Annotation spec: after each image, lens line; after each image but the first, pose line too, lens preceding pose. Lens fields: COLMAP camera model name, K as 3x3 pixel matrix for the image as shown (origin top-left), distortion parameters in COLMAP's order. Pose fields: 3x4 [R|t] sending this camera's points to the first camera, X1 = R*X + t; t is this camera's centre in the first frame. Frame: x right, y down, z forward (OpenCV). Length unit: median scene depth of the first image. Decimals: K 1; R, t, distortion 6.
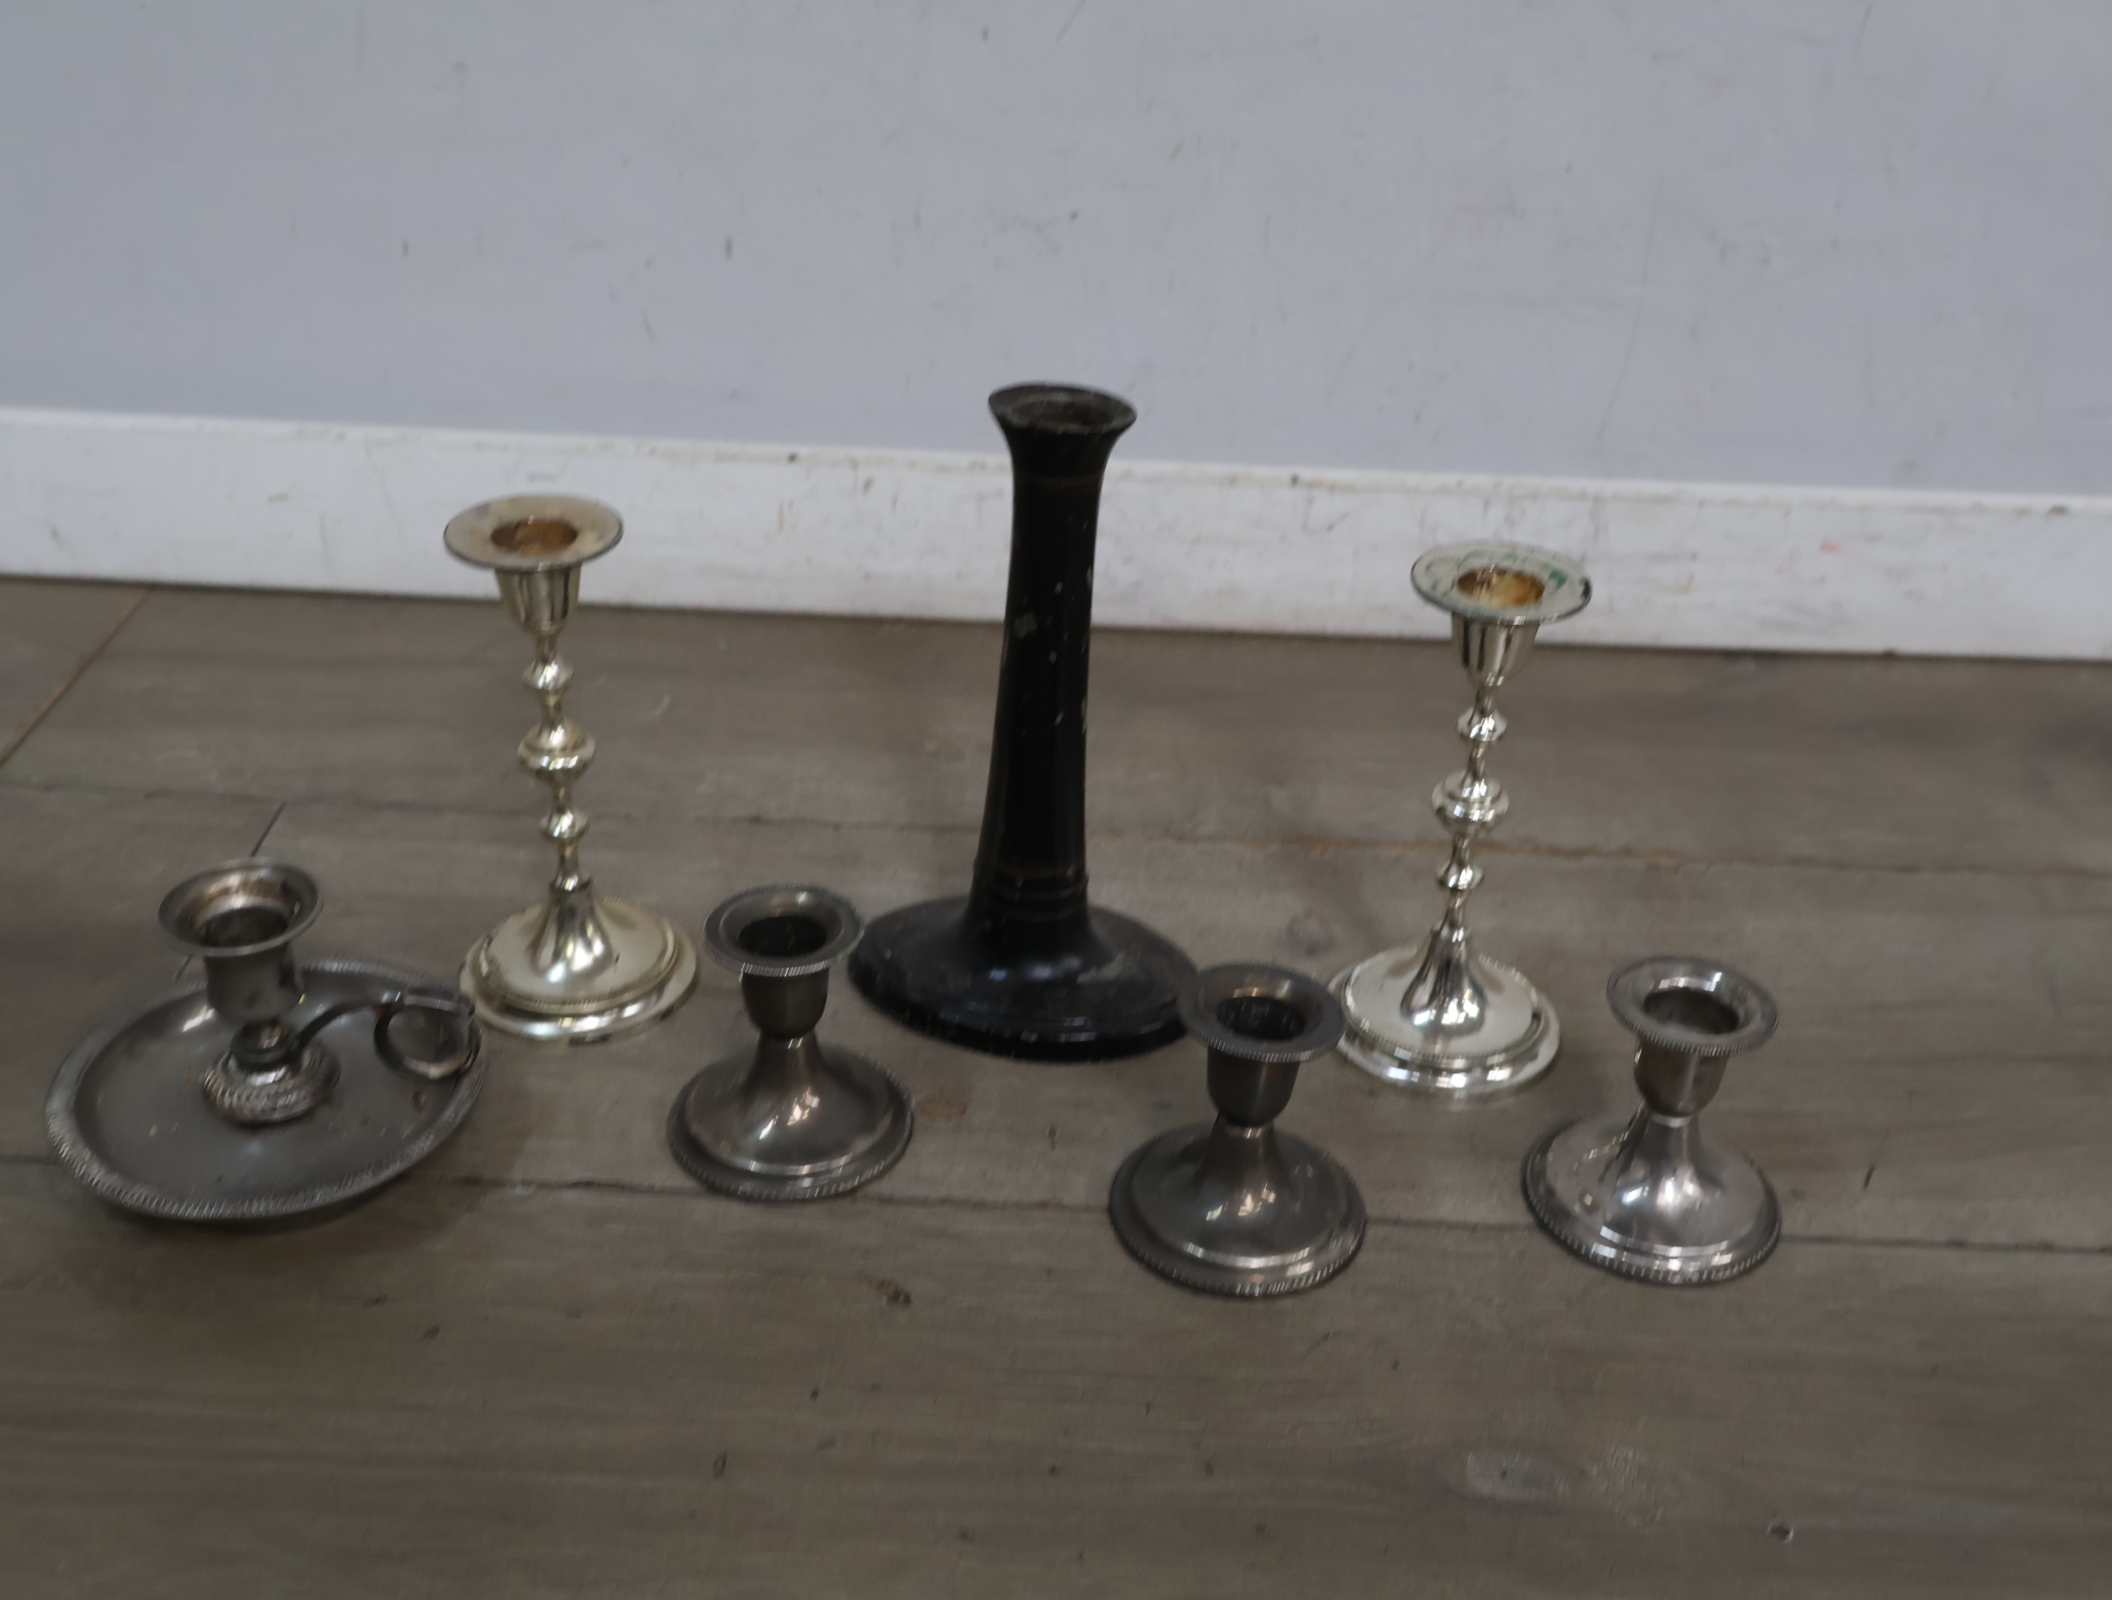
lens RADIAL K [[2320.1, 0, 1053.7], [0, 2320.1, 806.6], [0, 0, 1]] dist [0.010506, 0.000000]
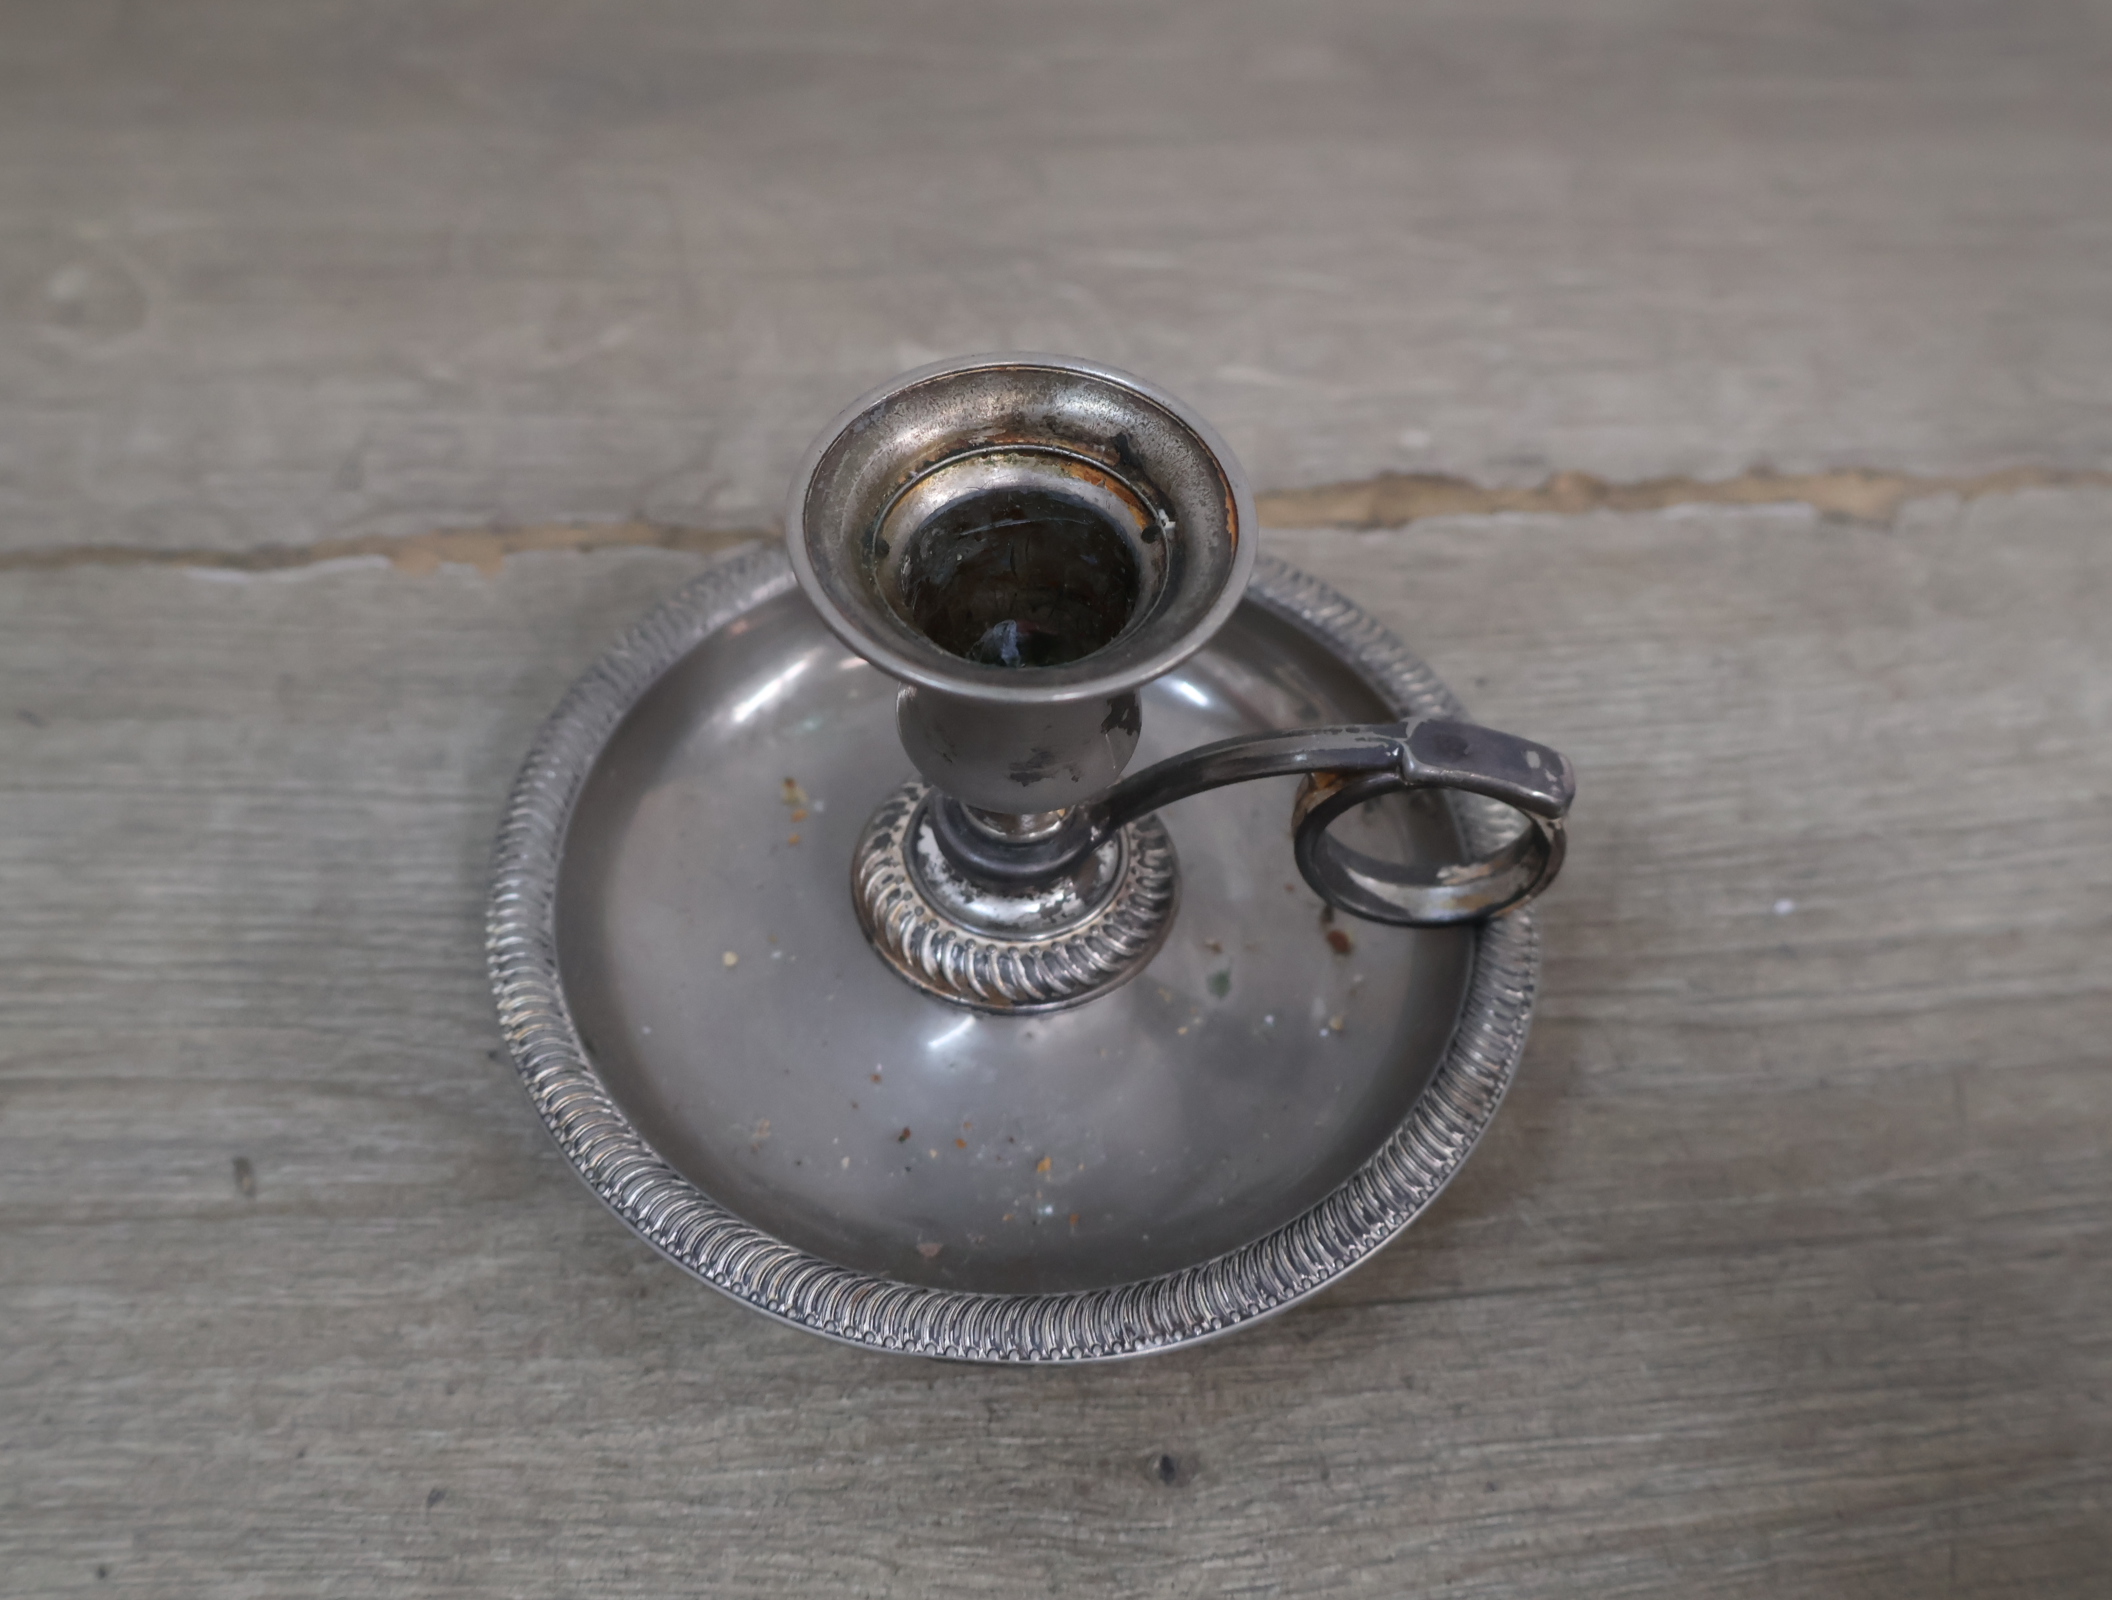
lens RADIAL K [[2320.1, 0, 1050.9], [0, 2320.1, 795.2], [0, 0, 1]] dist [0.010506, 0.000000]
pose [[0.994311, -0.088376, 0.059459, 0.089914], [0.061140, 0.930637, 0.360801, -0.082354], [-0.087221, -0.355113, 0.930746, 0.596396]]
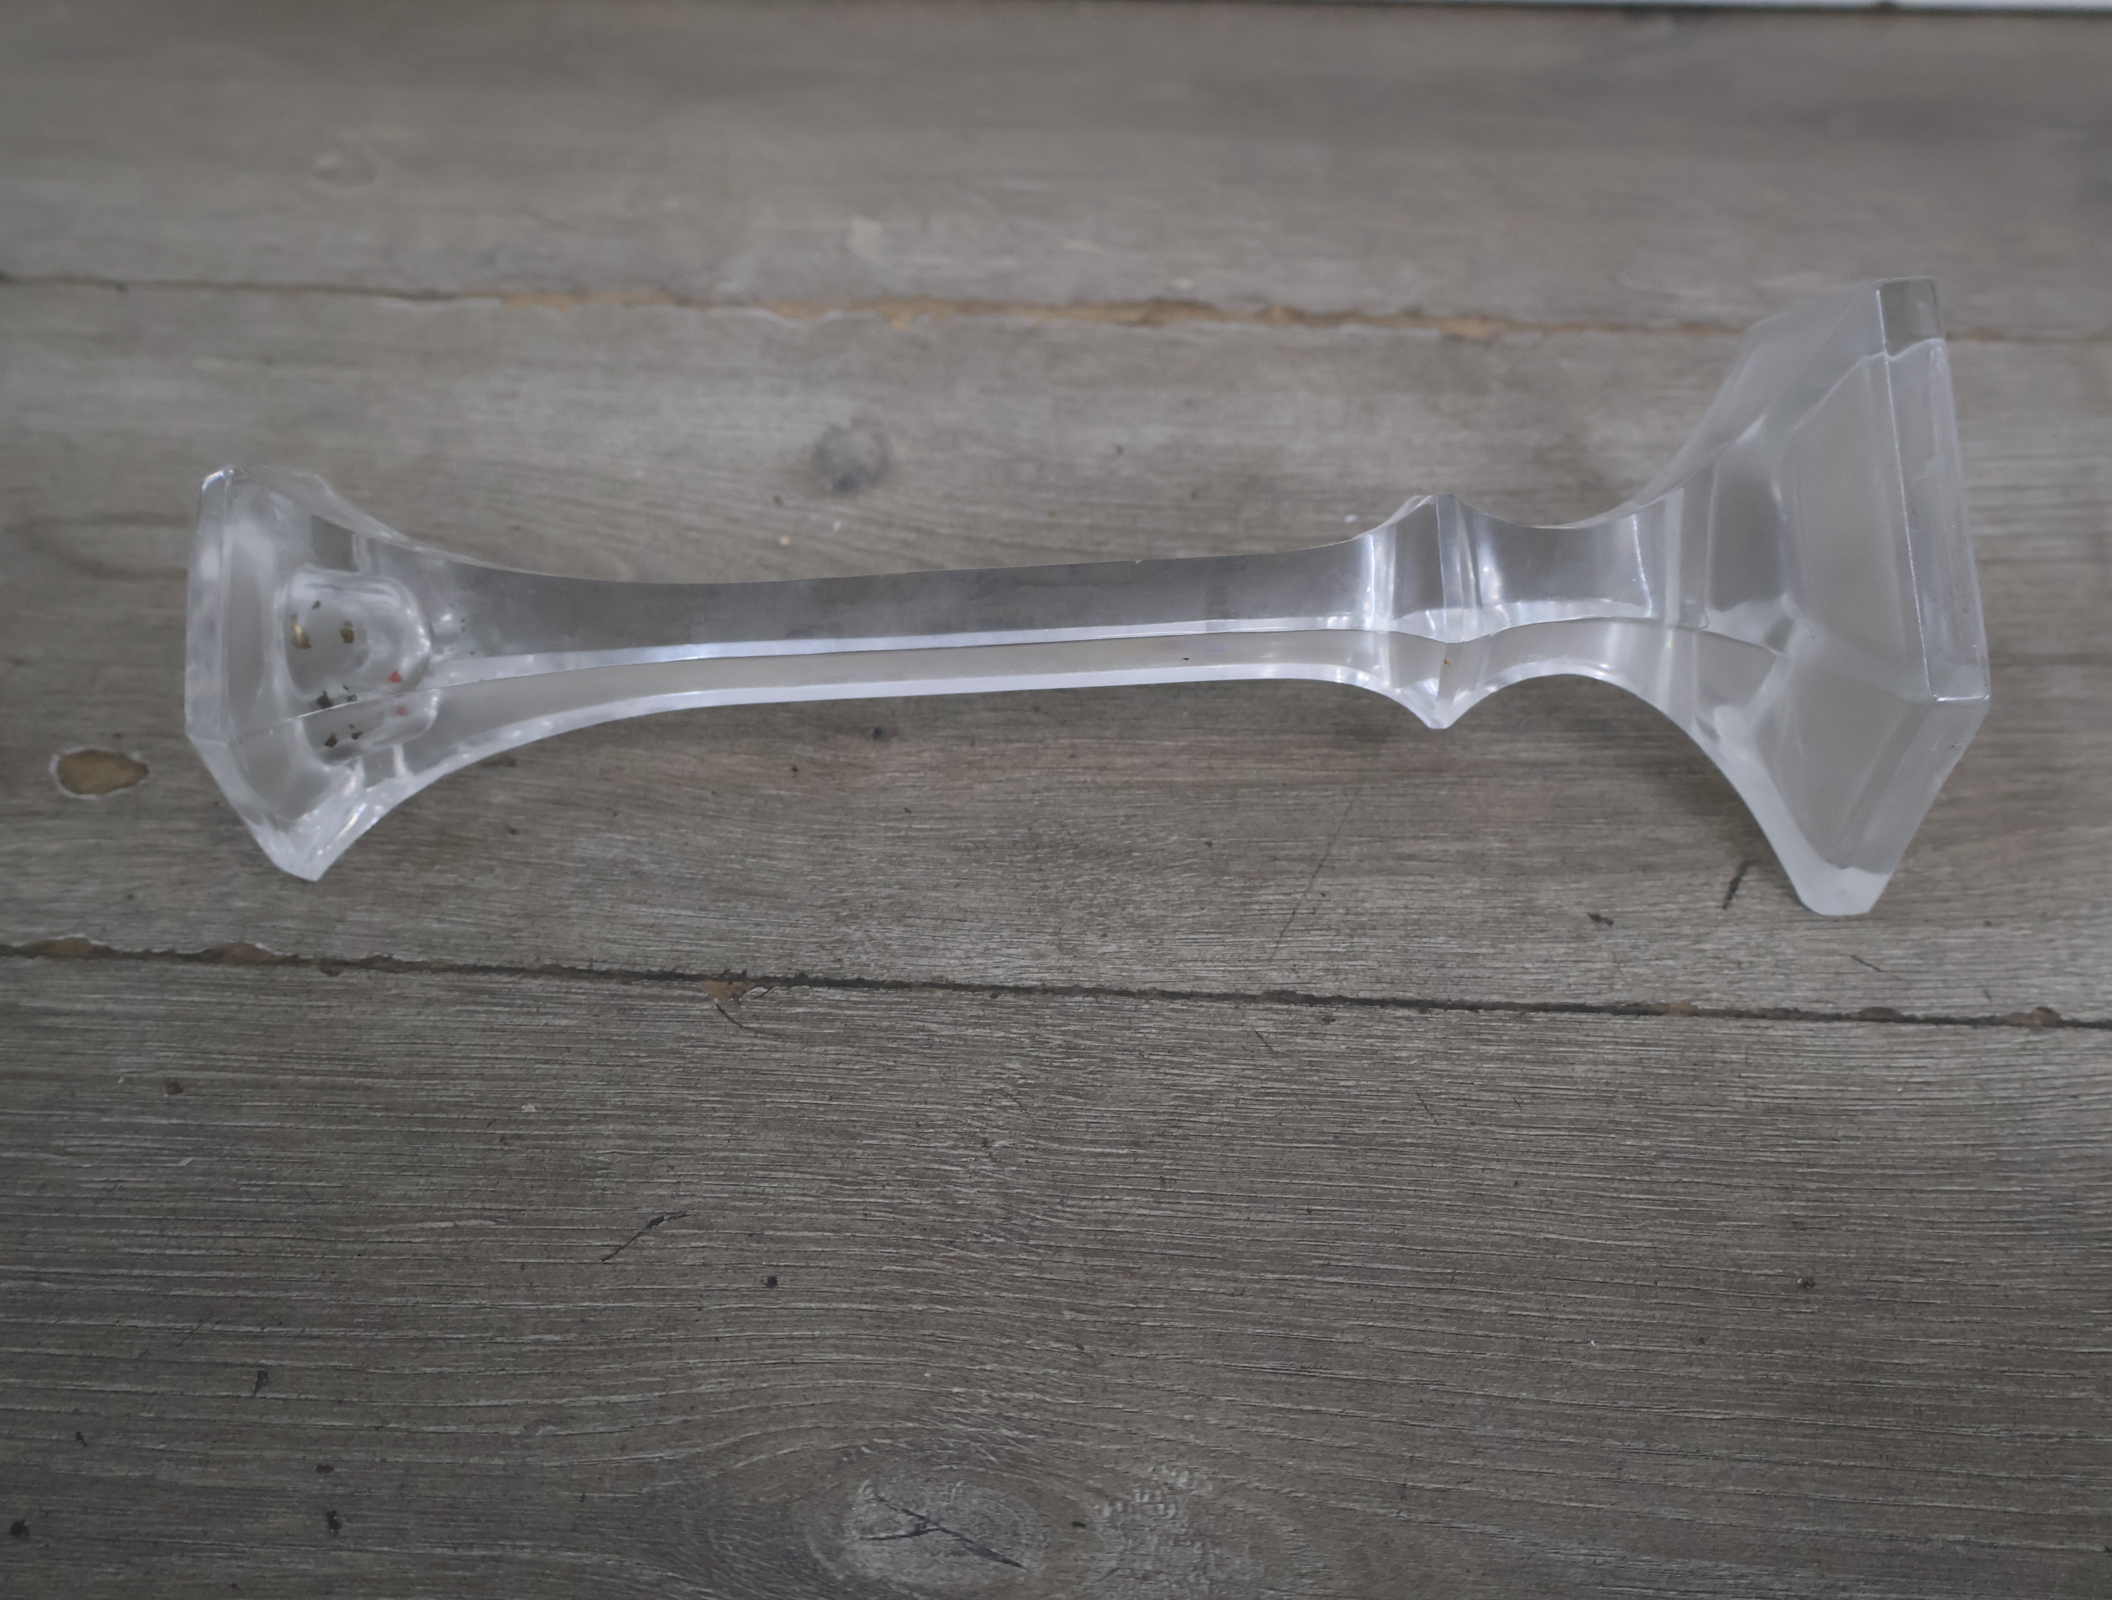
lens RADIAL K [[2320.1, 0, 1050.1], [0, 2320.1, 803.3], [0, 0, 1]] dist [0.010506, 0.000000]
pose [[0.999799, -0.006746, -0.018882, 0.158820], [0.010346, 0.980226, 0.197611, 0.023248], [0.017176, -0.197767, 0.980099, 0.367460]]
